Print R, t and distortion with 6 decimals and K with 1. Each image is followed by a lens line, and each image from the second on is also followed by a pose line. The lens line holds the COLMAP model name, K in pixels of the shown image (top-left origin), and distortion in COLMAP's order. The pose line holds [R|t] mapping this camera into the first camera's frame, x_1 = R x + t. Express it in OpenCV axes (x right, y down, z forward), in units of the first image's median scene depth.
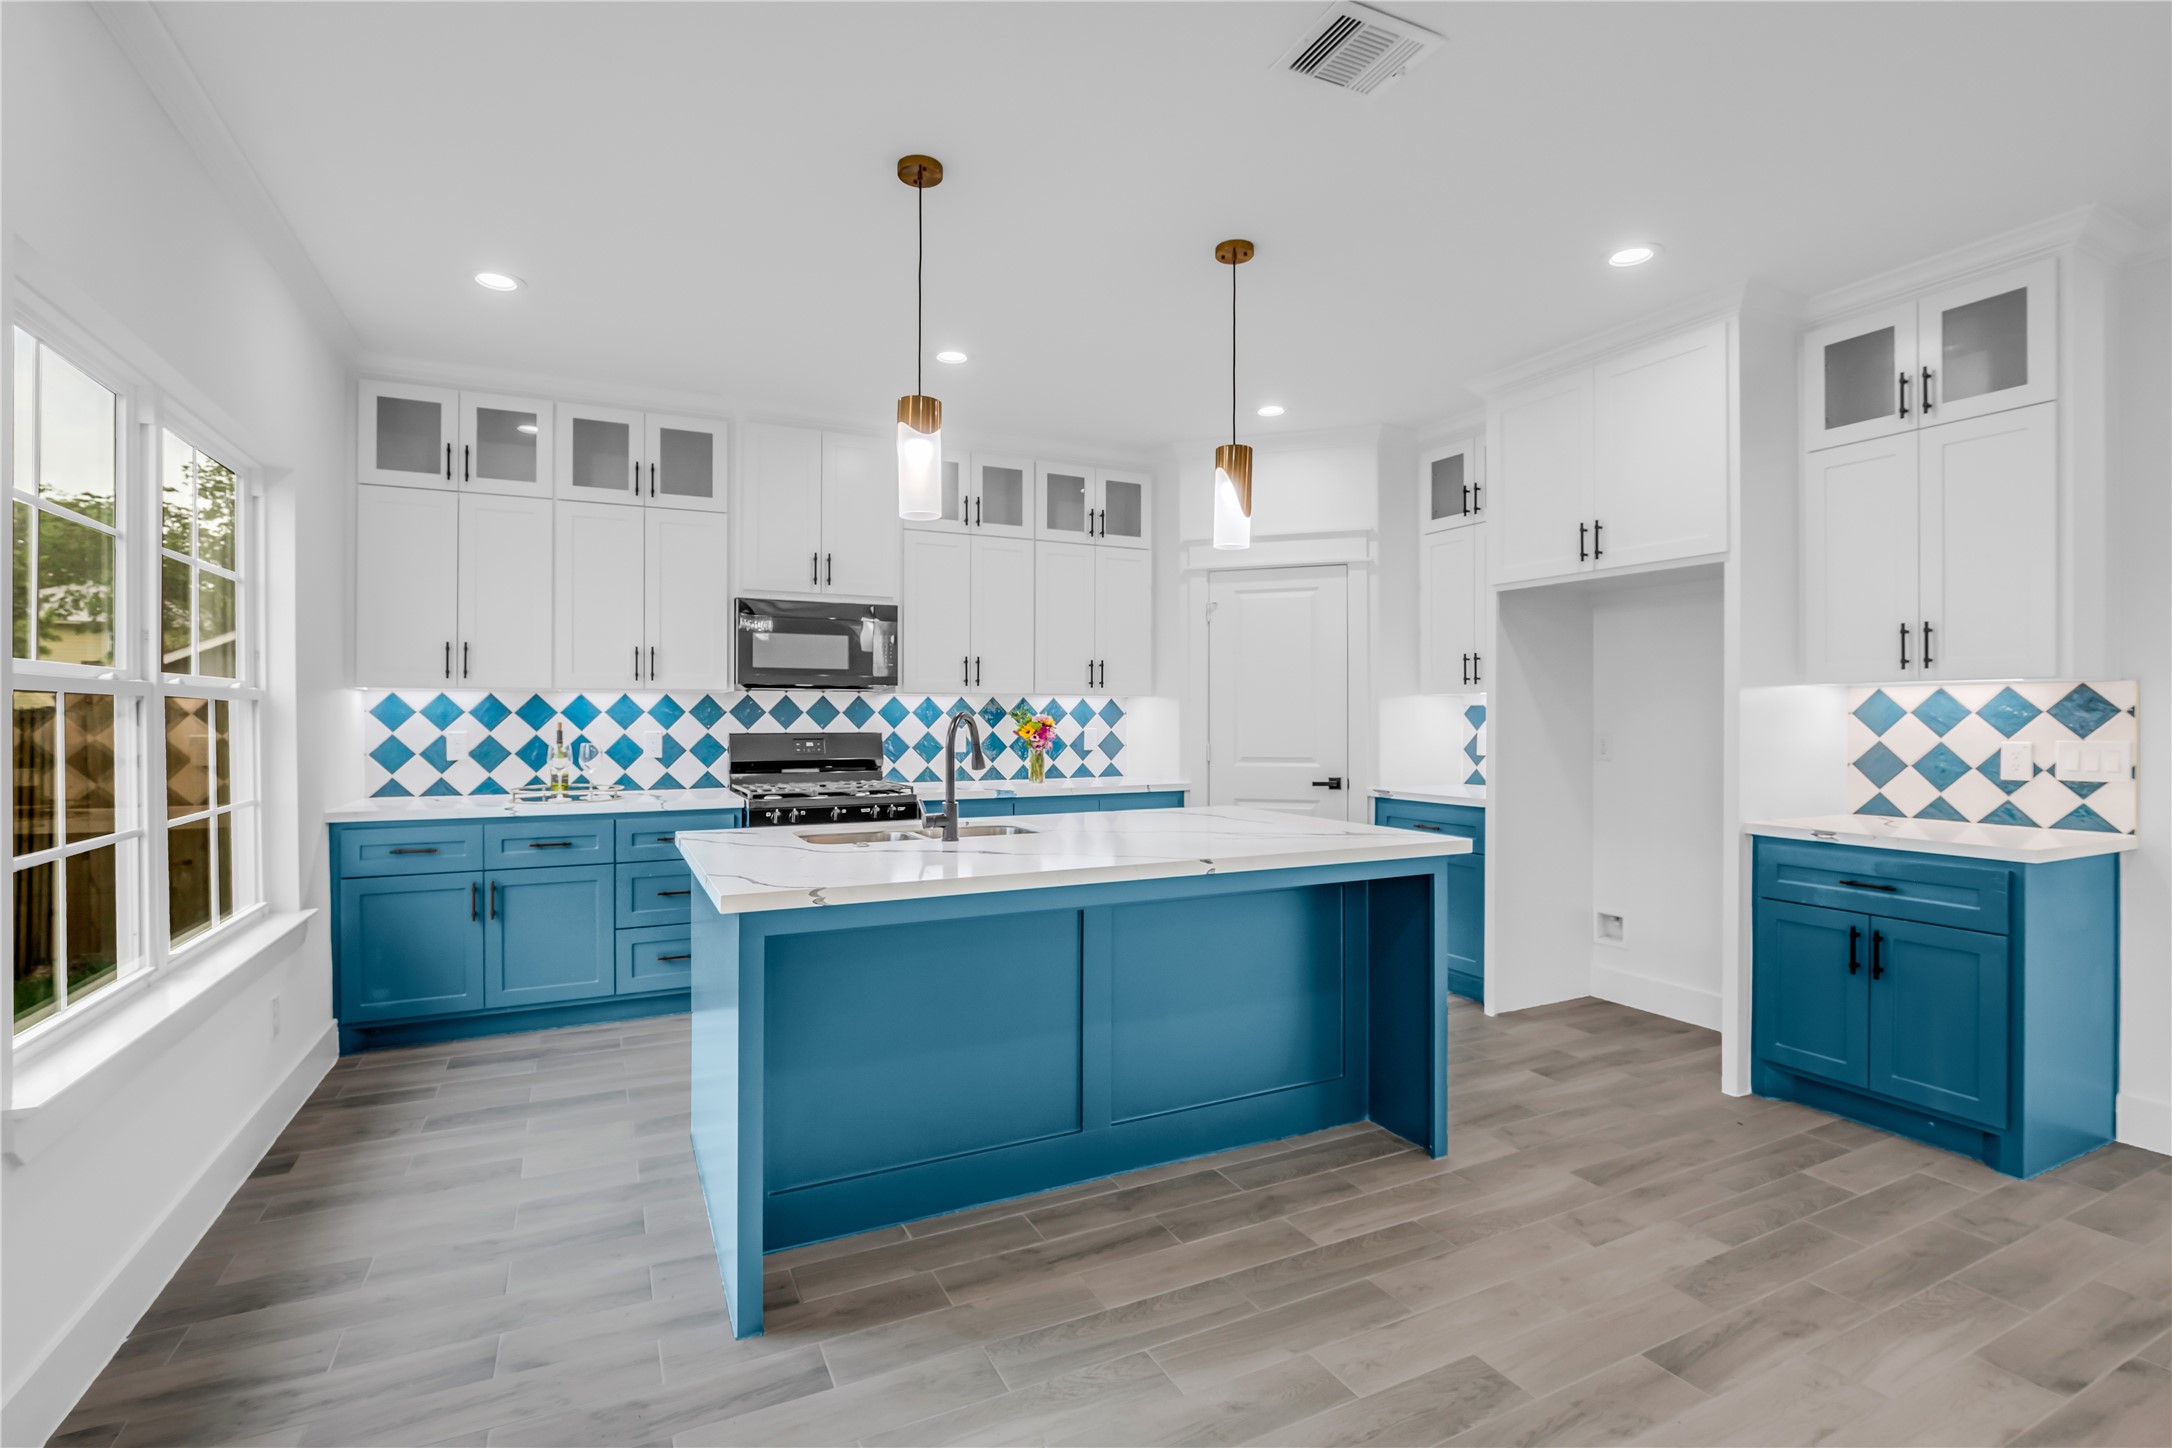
lens RADIAL K [[988.3, 0, 1084.0], [0, 988.3, 716.6], [0, 0, 1]] dist [-0.024754, 0.005314]
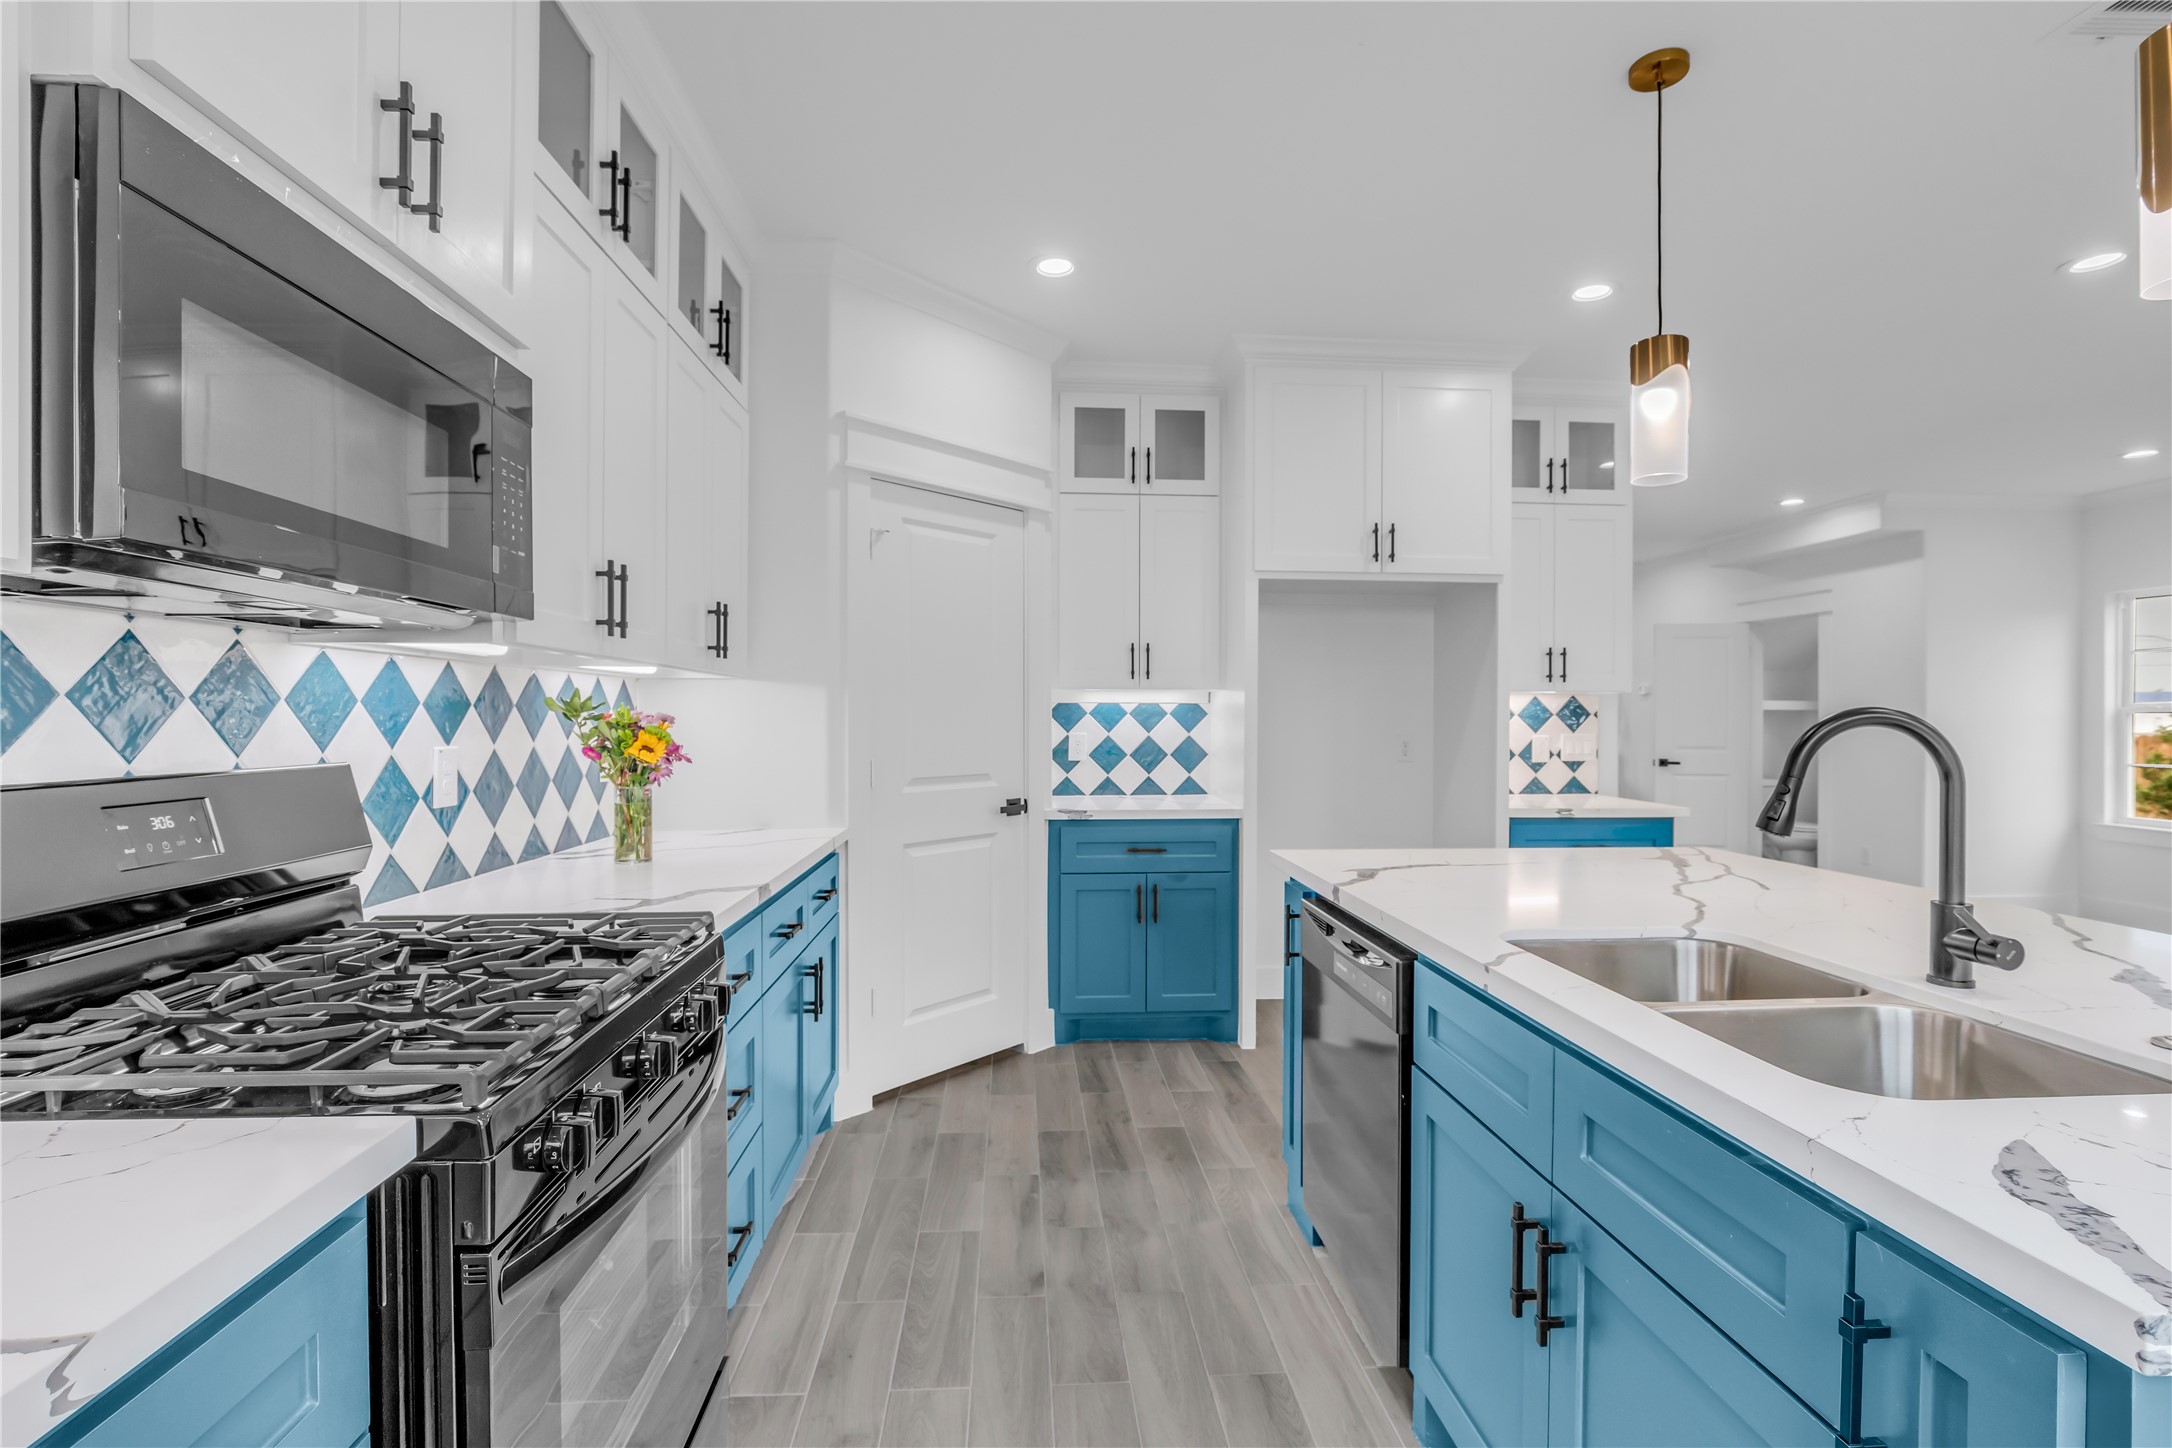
lens RADIAL K [[1015.5, 0, 1045.8], [0, 1015.5, 714.6], [0, 0, 1]] dist [-0.025232, 0.006127]
pose [[0.387358, 0.002474, 0.921926, -0.599166], [-0.004607, 0.999989, -0.000748, 0.000035], [-0.921918, -0.003957, 0.387365, 0.959507]]
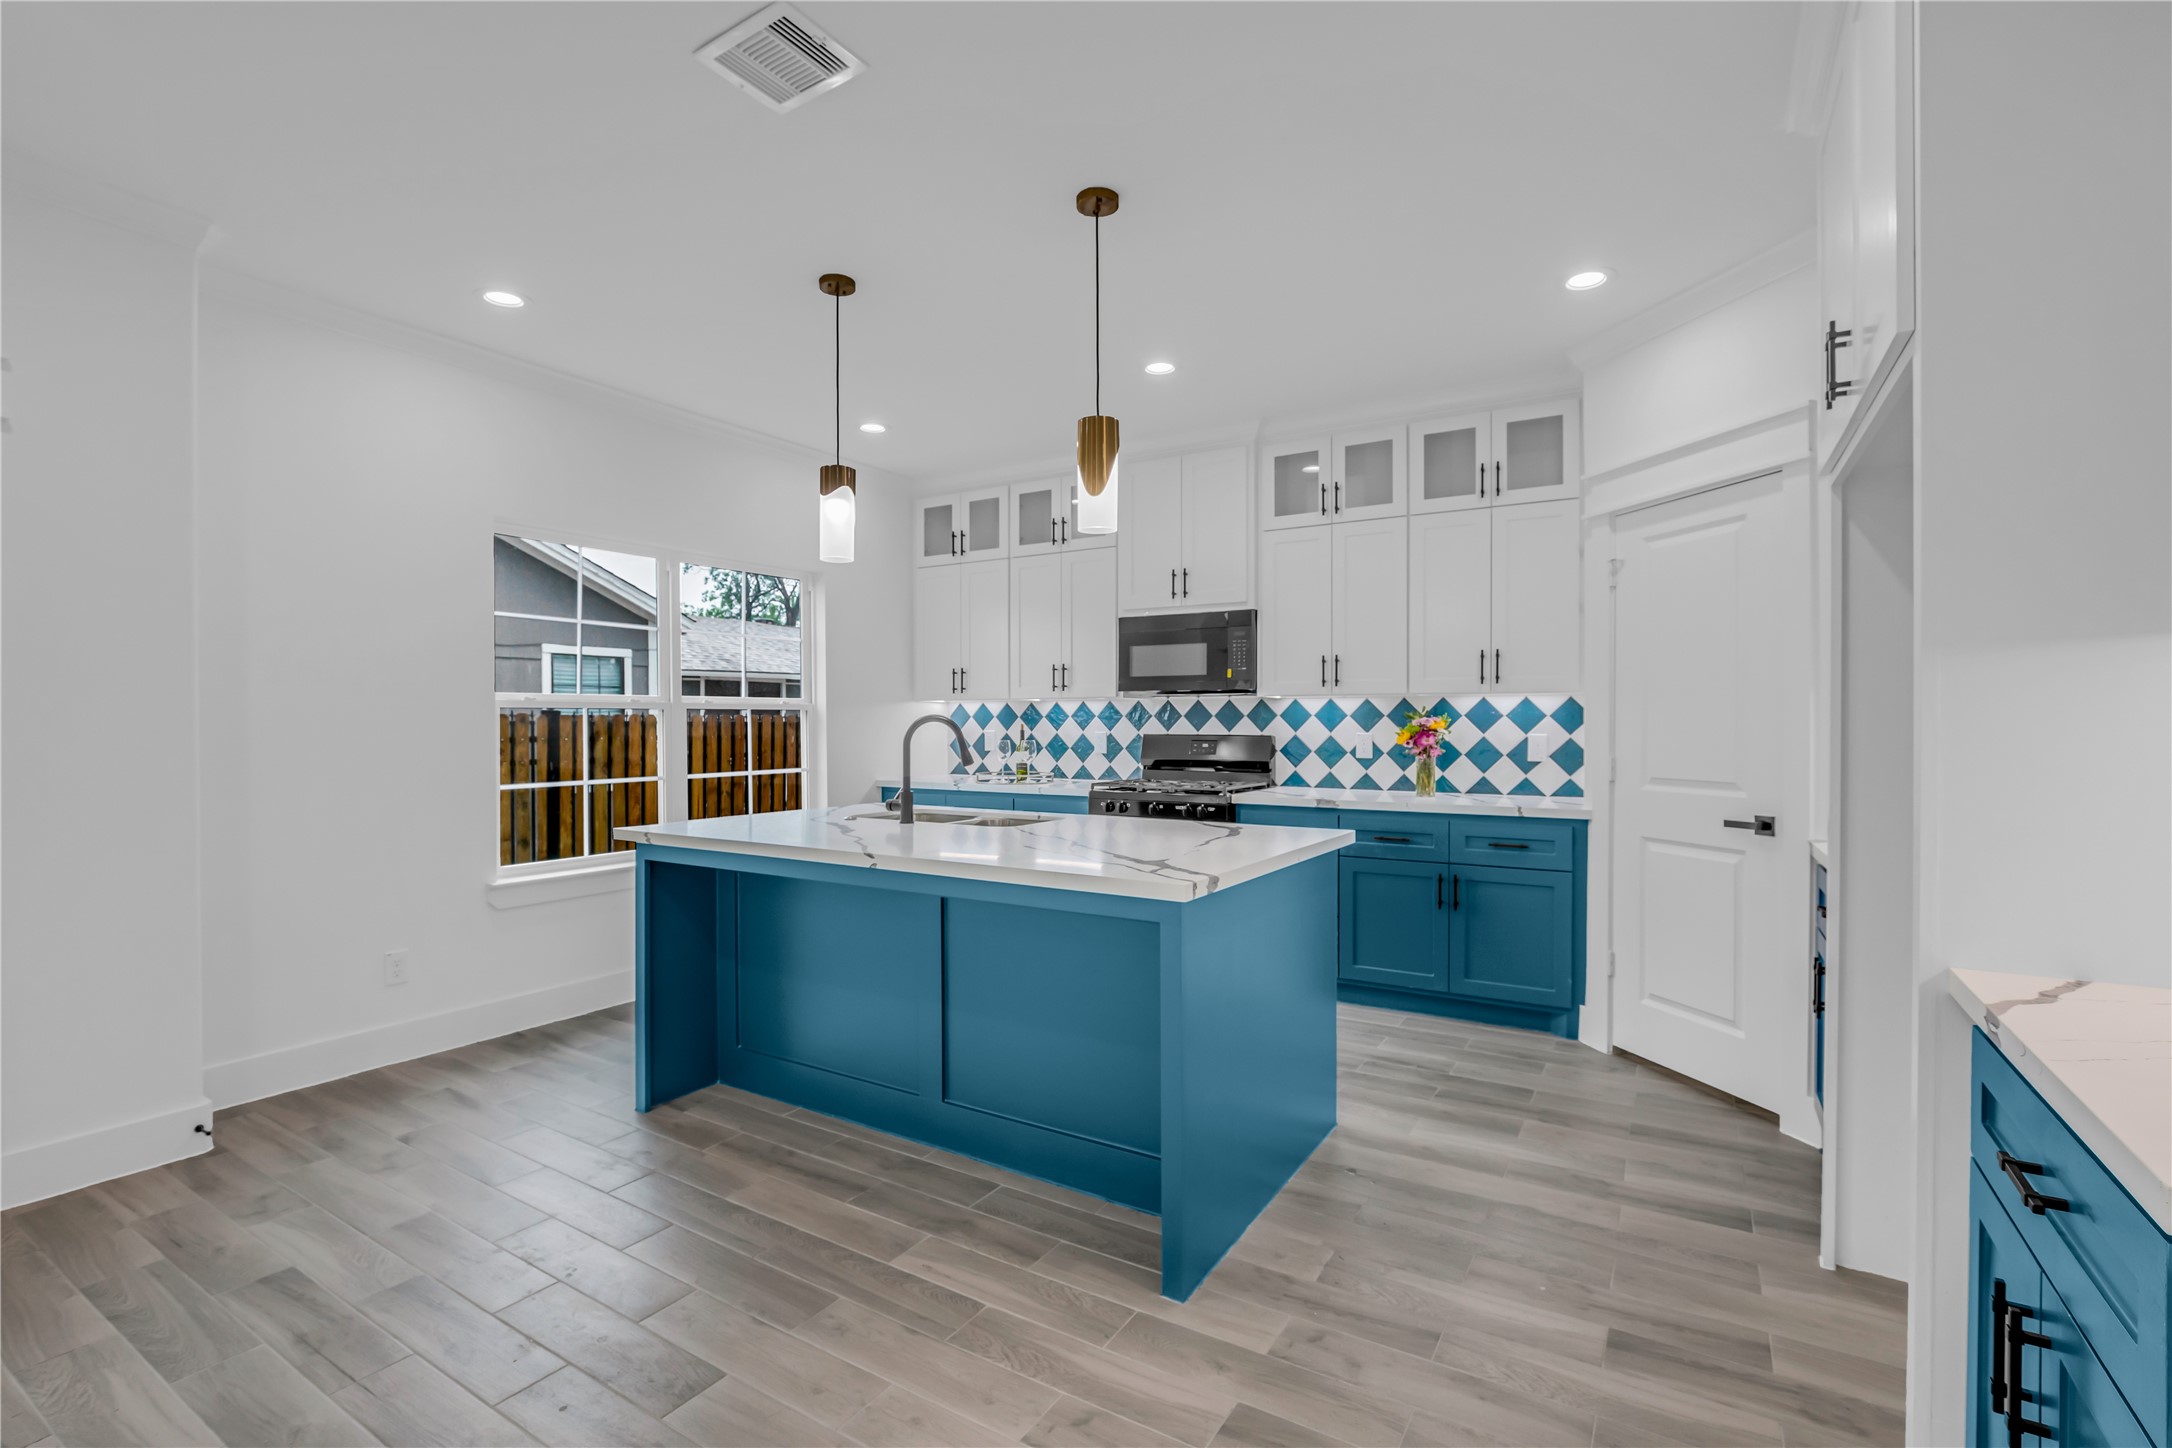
lens RADIAL K [[988.3, 0, 1078.3], [0, 988.3, 726.8], [0, 0, 1]] dist [-0.024754, 0.005314]
pose [[0.526750, 0.004108, -0.850010, 0.768781], [0.000945, 0.999985, 0.005419, 0.002256], [0.850020, -0.003657, 0.526738, 0.429616]]
